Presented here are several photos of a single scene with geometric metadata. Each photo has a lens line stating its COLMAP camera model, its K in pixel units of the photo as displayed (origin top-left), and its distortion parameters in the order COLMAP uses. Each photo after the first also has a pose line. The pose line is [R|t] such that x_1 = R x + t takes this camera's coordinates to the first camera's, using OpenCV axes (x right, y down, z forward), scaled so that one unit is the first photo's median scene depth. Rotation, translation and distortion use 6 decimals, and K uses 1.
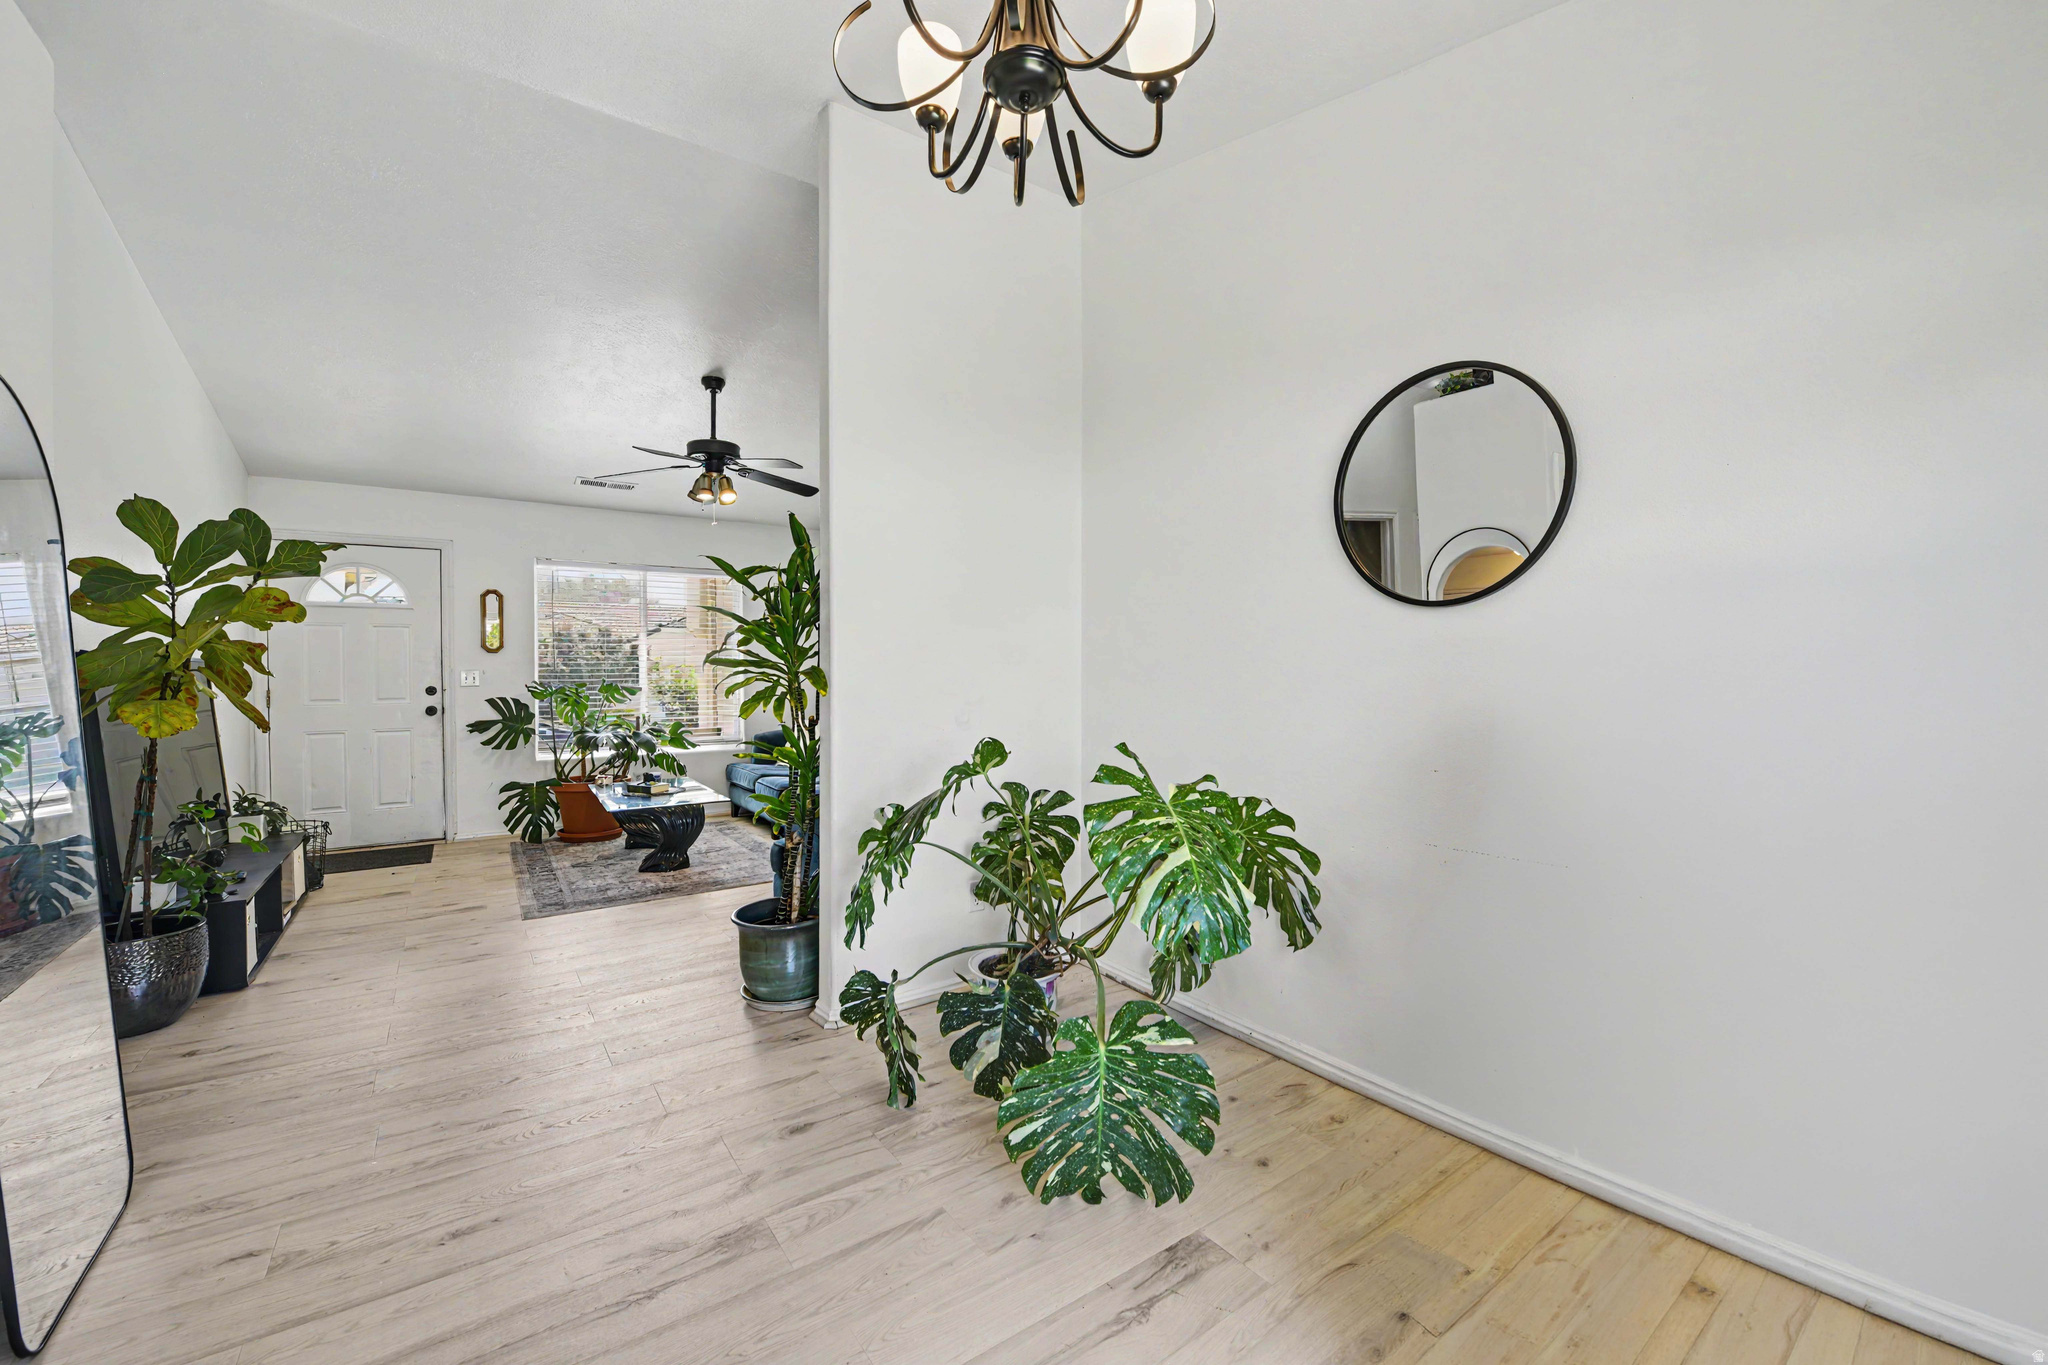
lens RADIAL K [[816.3, 0, 1027.3], [0, 816.3, 674.4], [0, 0, 1]] dist [-0.011830, -0.001304]
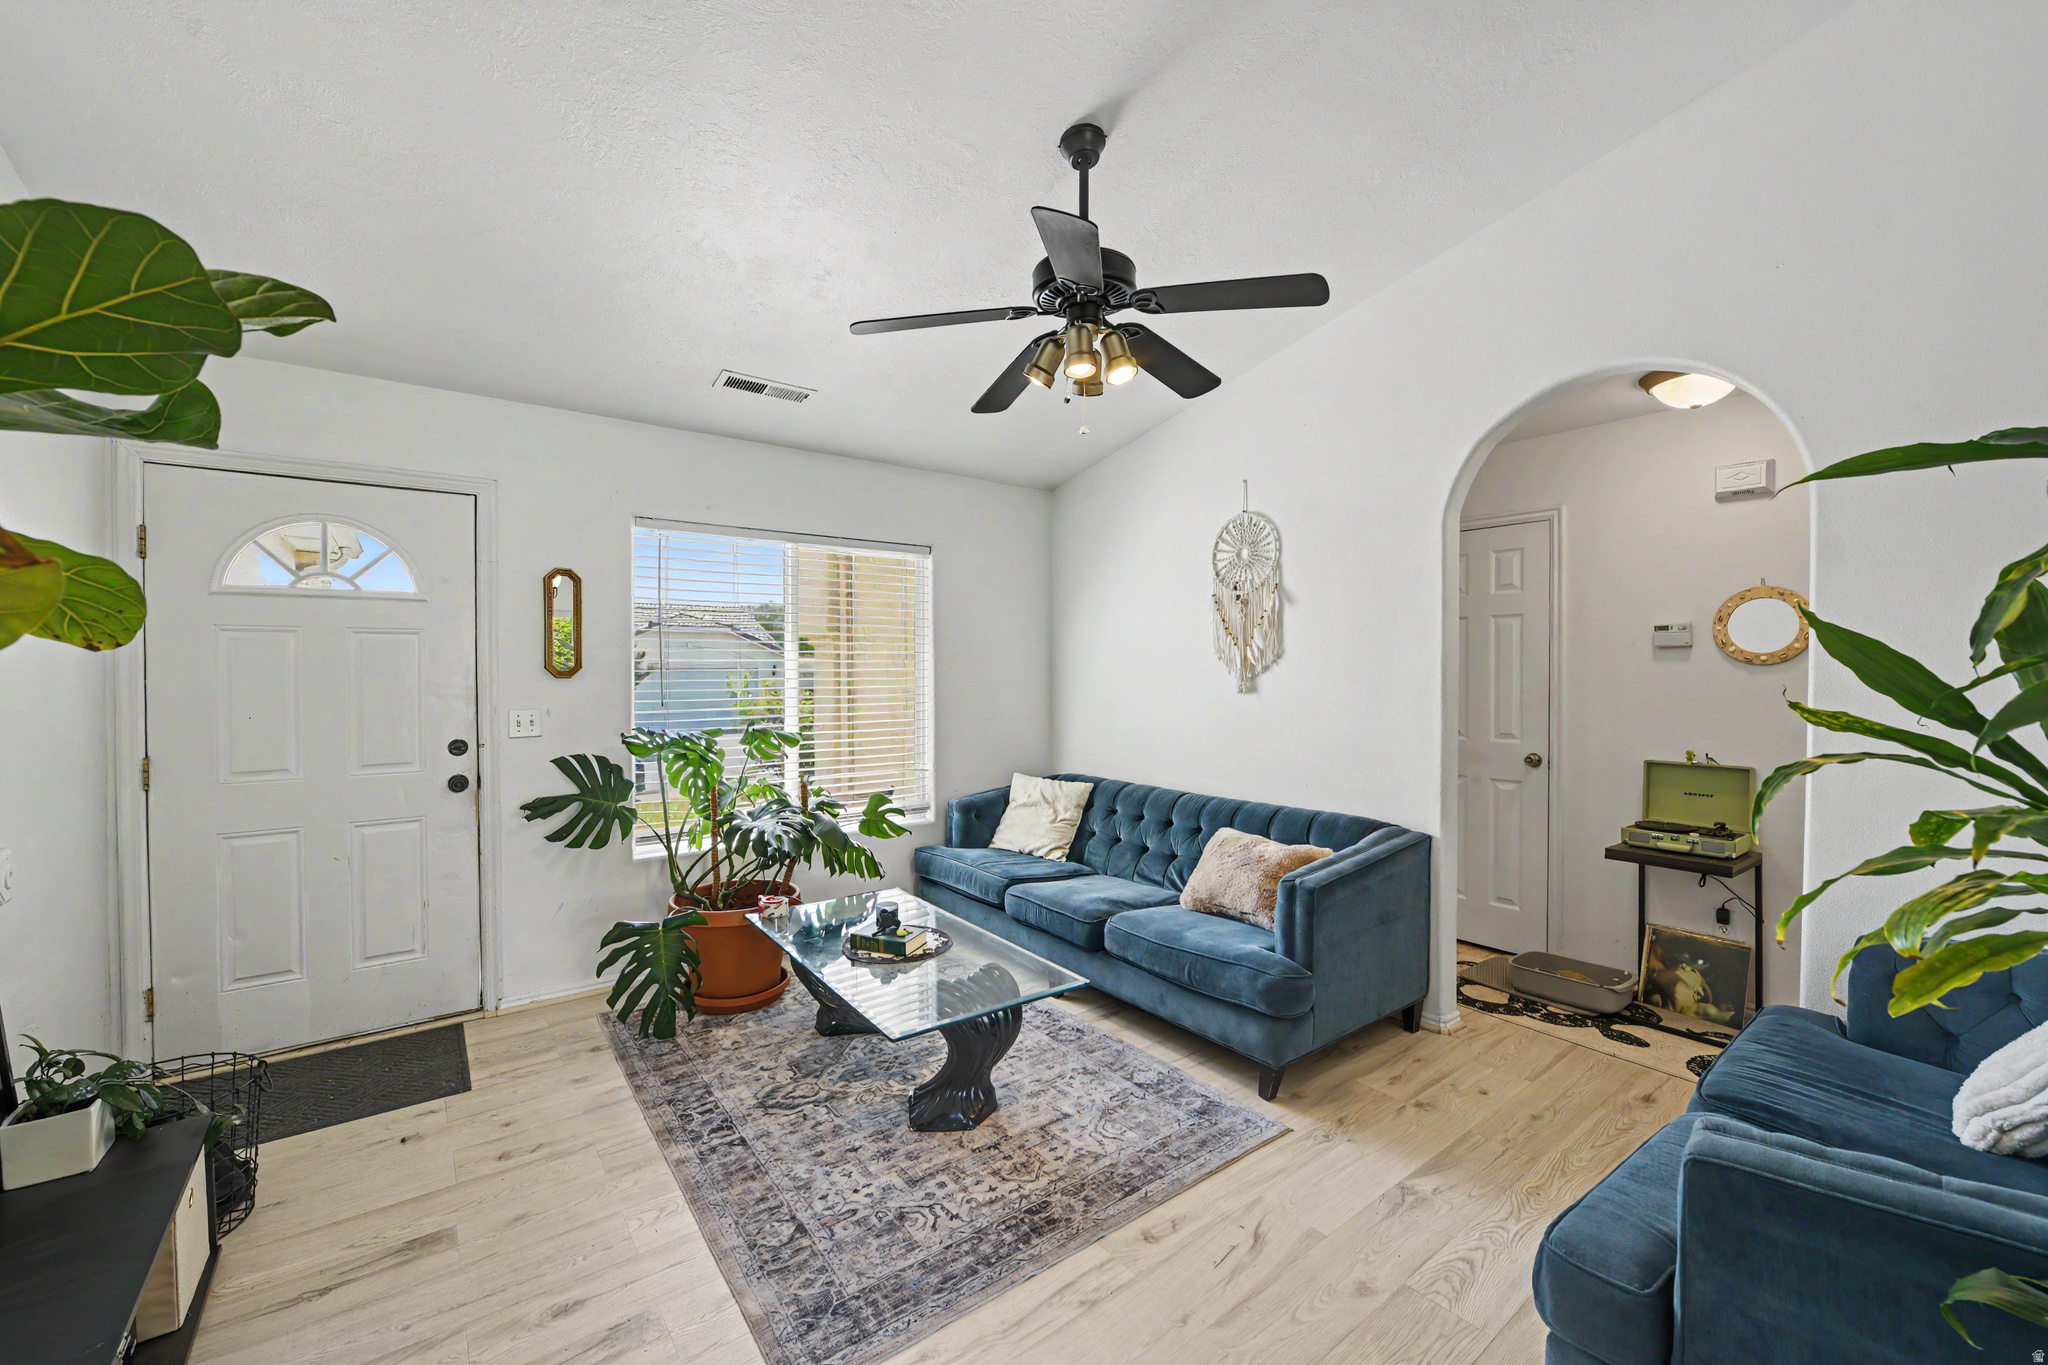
lens RADIAL K [[816.3, 0, 1034.6], [0, 816.3, 674.4], [0, 0, 1]] dist [-0.011830, -0.001304]
pose [[0.999103, 0.005422, 0.041996, -0.349980], [-0.005770, 0.999950, 0.008162, -0.035891], [-0.041950, -0.008397, 0.999084, 0.411368]]
